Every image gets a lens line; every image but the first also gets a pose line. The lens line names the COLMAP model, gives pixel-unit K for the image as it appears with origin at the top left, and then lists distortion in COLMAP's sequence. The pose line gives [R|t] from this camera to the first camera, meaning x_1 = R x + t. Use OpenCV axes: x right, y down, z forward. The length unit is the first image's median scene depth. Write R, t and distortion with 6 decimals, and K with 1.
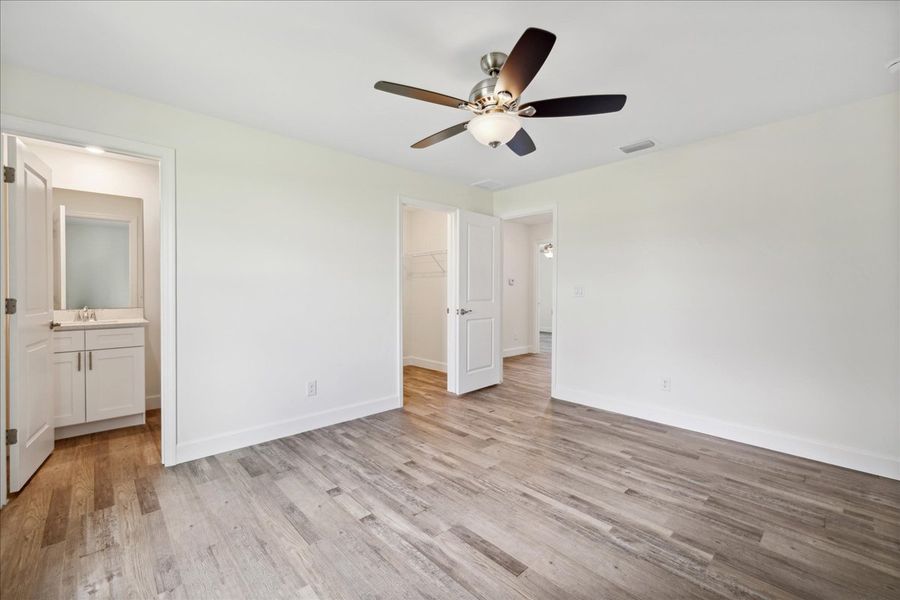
lens RADIAL K [[383.4, 0, 453.3], [0, 383.4, 292.7], [0, 0, 1]] dist [0.003423, -0.000049]
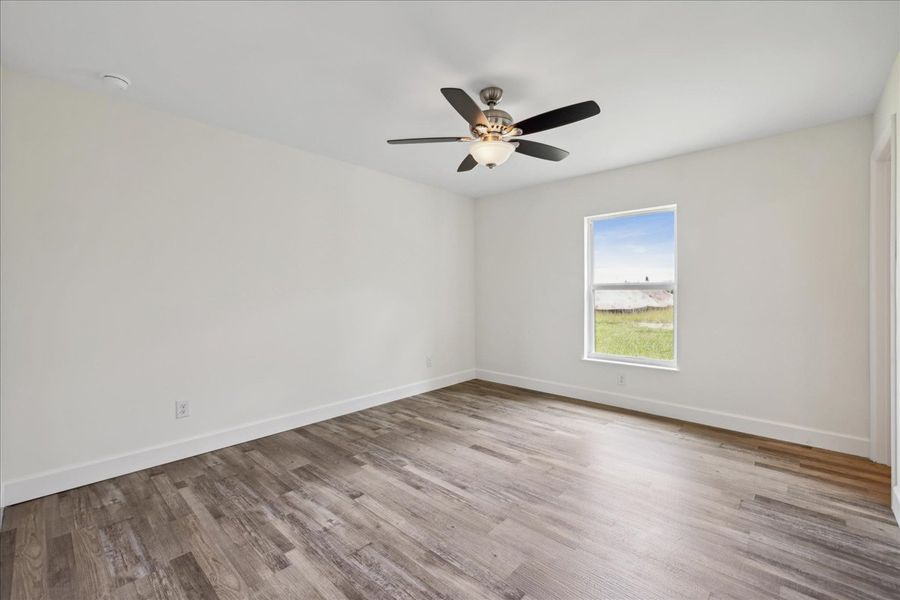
lens RADIAL K [[383.4, 0, 453.3], [0, 383.4, 292.7], [0, 0, 1]] dist [0.003423, -0.000049]
pose [[-0.997408, 0.000935, -0.071944, 0.283296], [0.000238, 0.999953, 0.009686, -0.011427], [0.071950, 0.009644, -0.997362, 1.990748]]
